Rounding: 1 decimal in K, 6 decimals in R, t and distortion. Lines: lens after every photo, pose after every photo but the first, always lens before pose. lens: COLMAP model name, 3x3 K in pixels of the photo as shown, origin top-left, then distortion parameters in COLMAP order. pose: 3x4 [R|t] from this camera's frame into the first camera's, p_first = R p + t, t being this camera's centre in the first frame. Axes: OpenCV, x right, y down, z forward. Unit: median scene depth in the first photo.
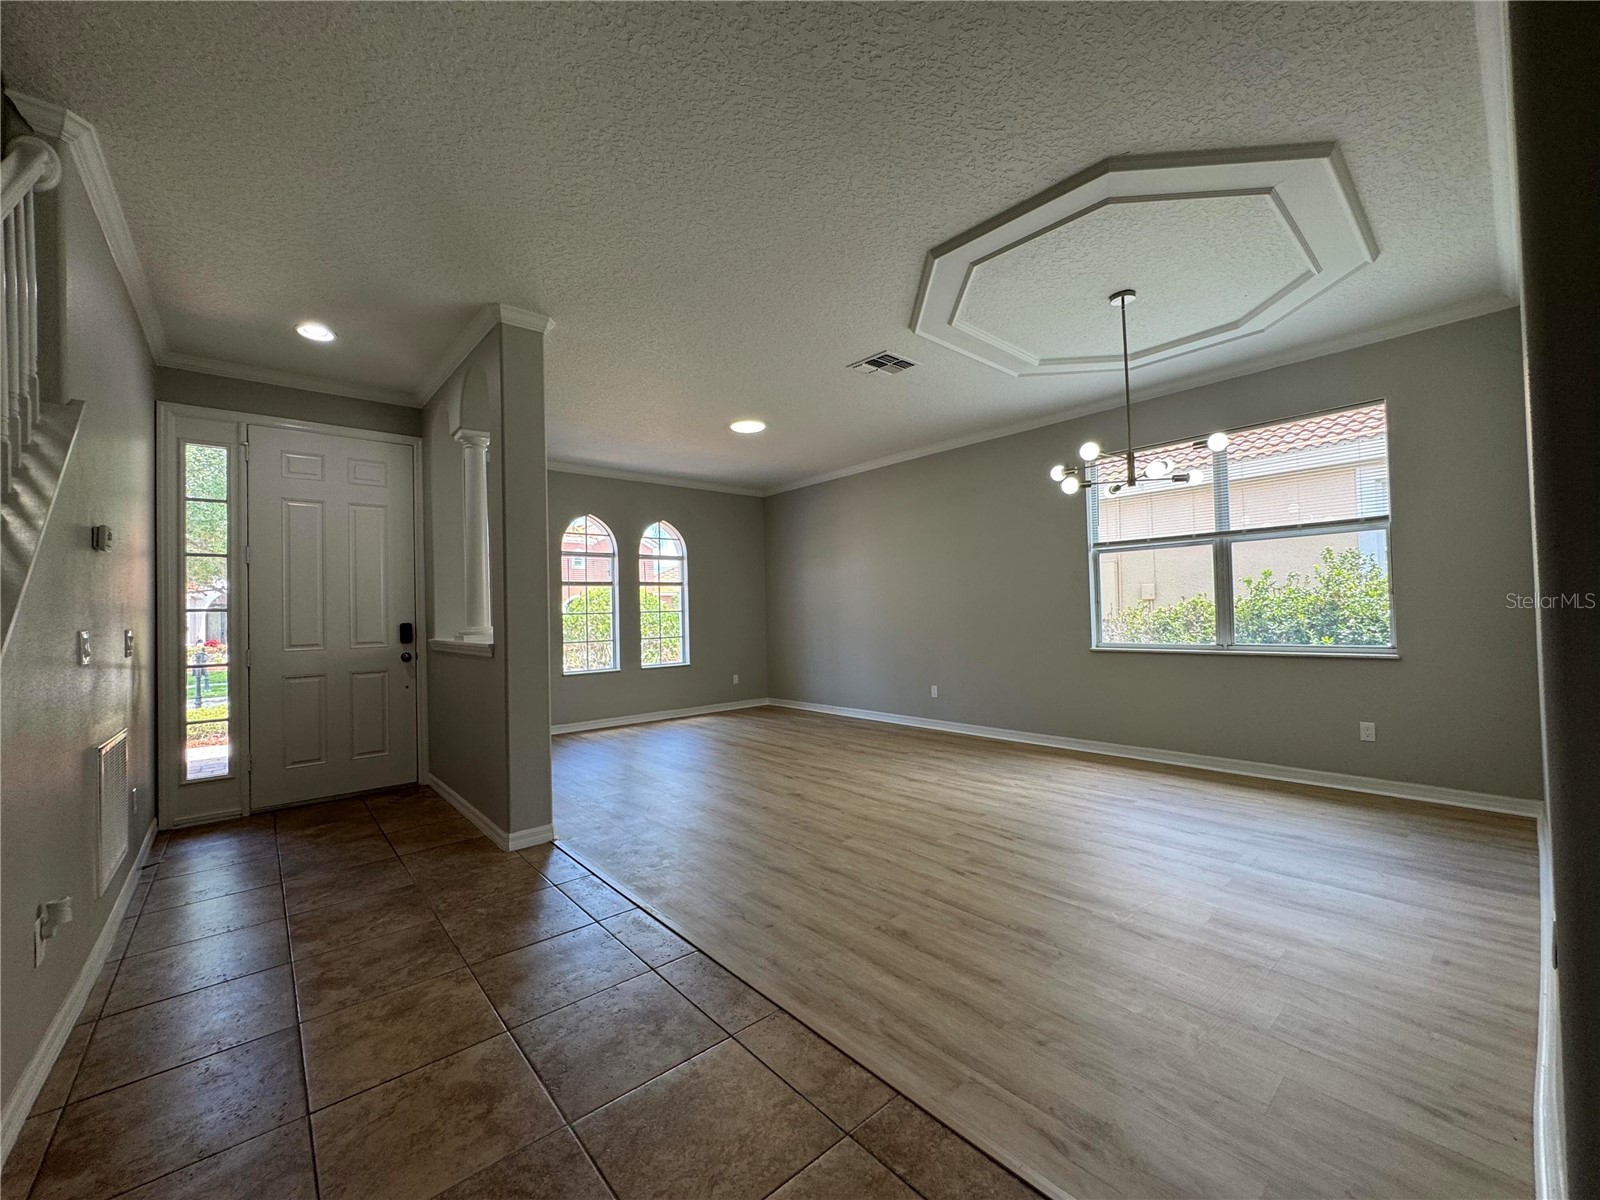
lens RADIAL K [[638.9, 0, 804.3], [0, 638.9, 599.1], [0, 0, 1]] dist [-0.002514, 0.000475]
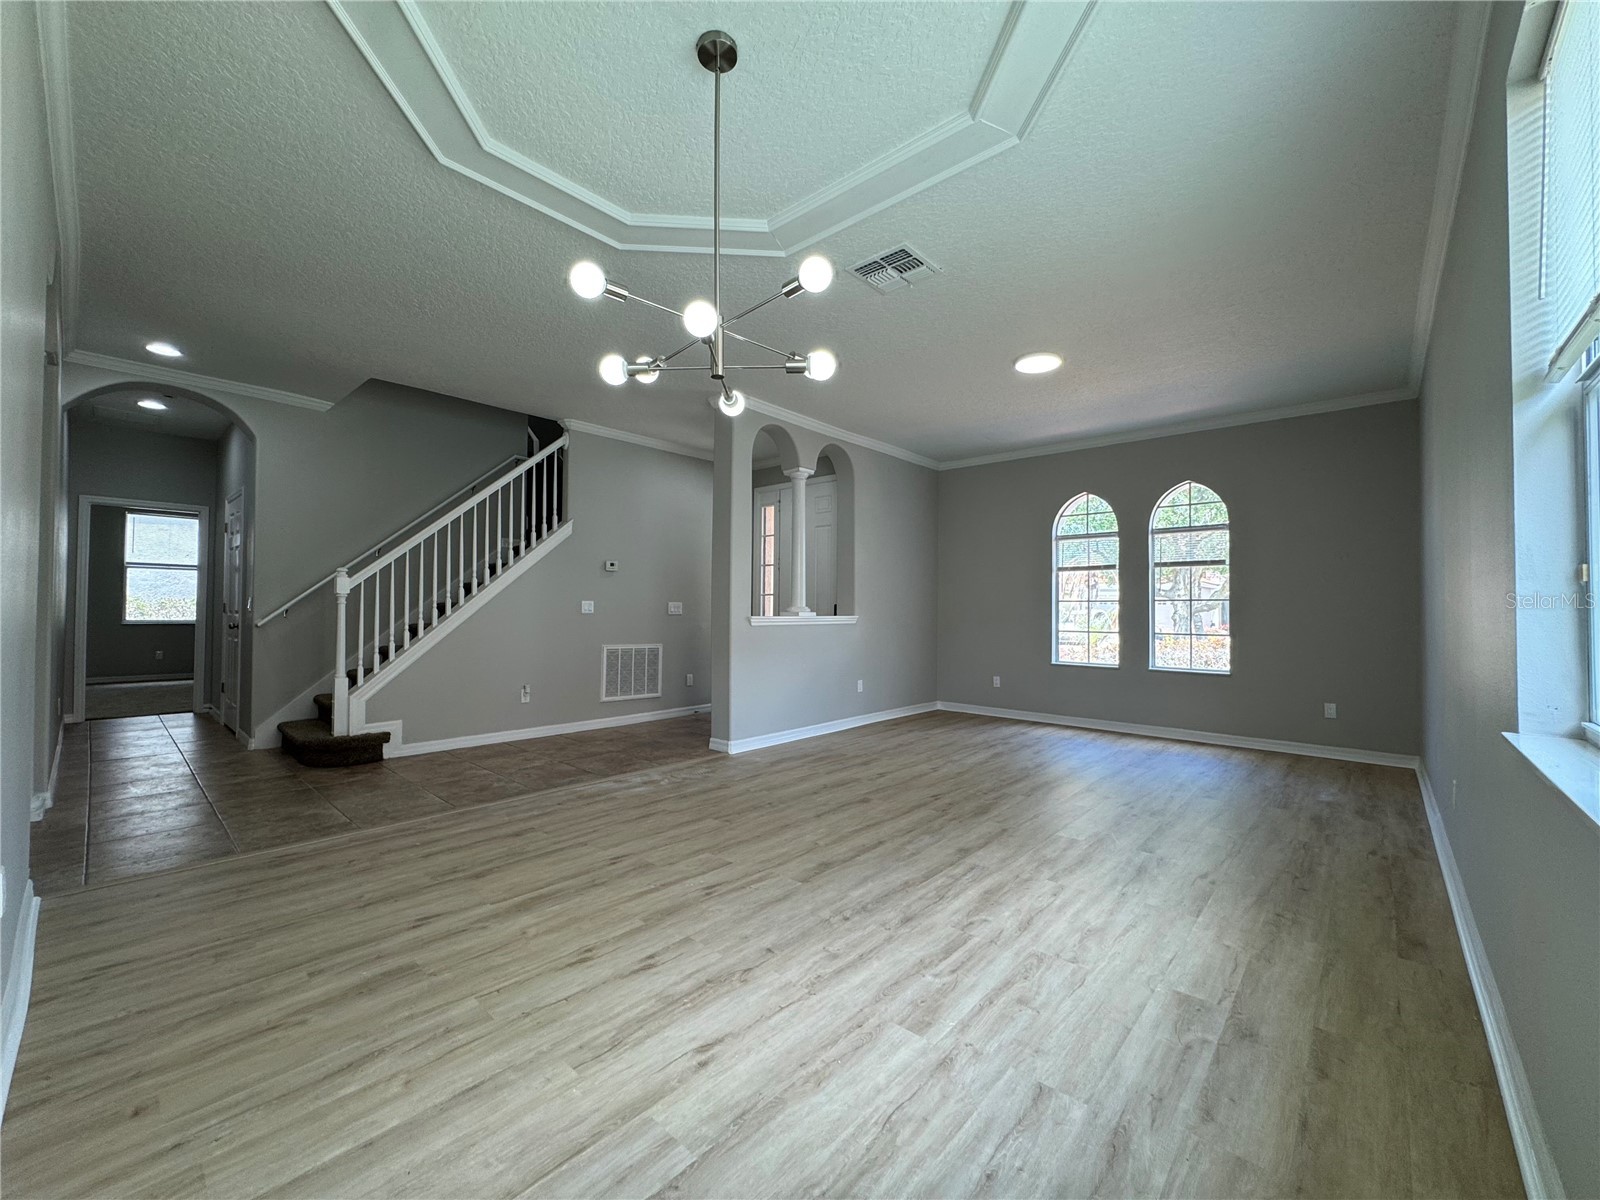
lens RADIAL K [[638.9, 0, 796.8], [0, 638.9, 601.5], [0, 0, 1]] dist [-0.002514, 0.000475]
pose [[0.117205, 0.012218, -0.993033, 0.923969], [0.009893, 0.999860, 0.013470, 0.012527], [0.993058, -0.011403, 0.117068, 0.852734]]
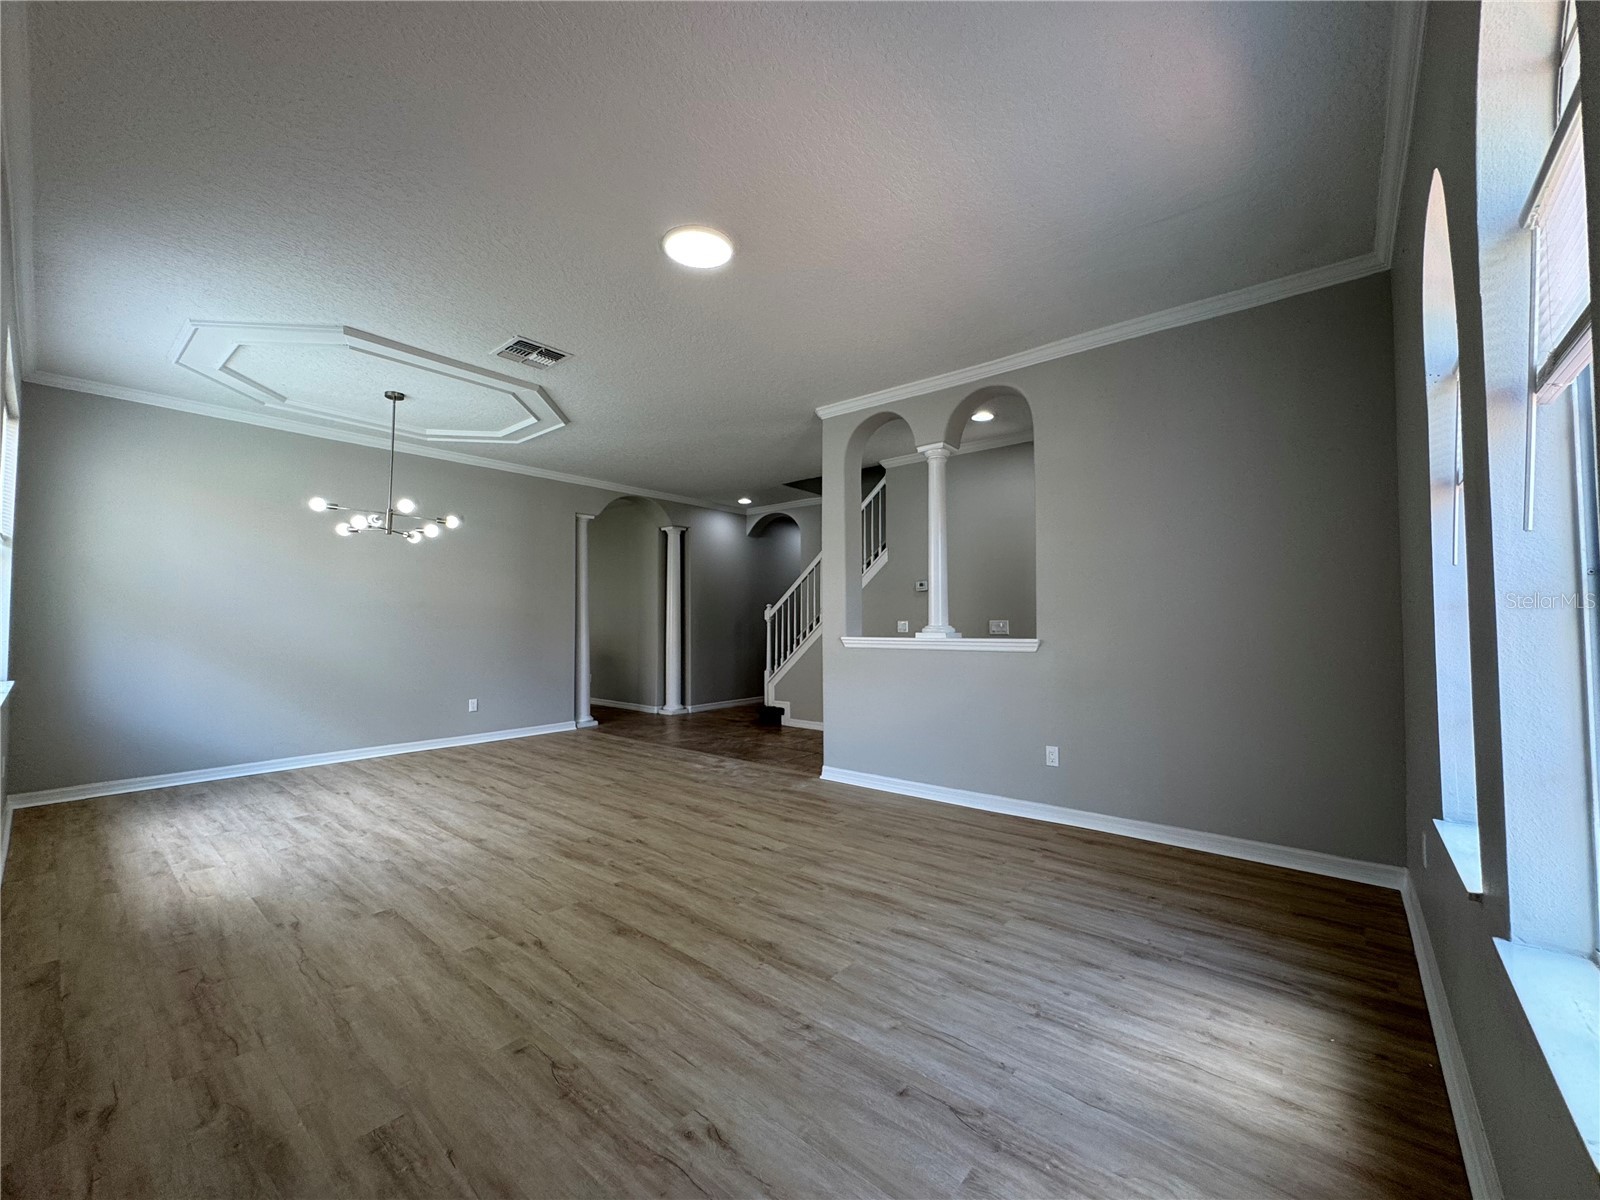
lens RADIAL K [[638.9, 0, 797.8], [0, 638.9, 605.1], [0, 0, 1]] dist [-0.002514, 0.000475]
pose [[-0.988201, 0.022465, -0.151503, -0.115655], [0.029715, 0.998511, -0.045757, 0.051863], [0.150250, -0.049719, -0.987397, 2.087789]]
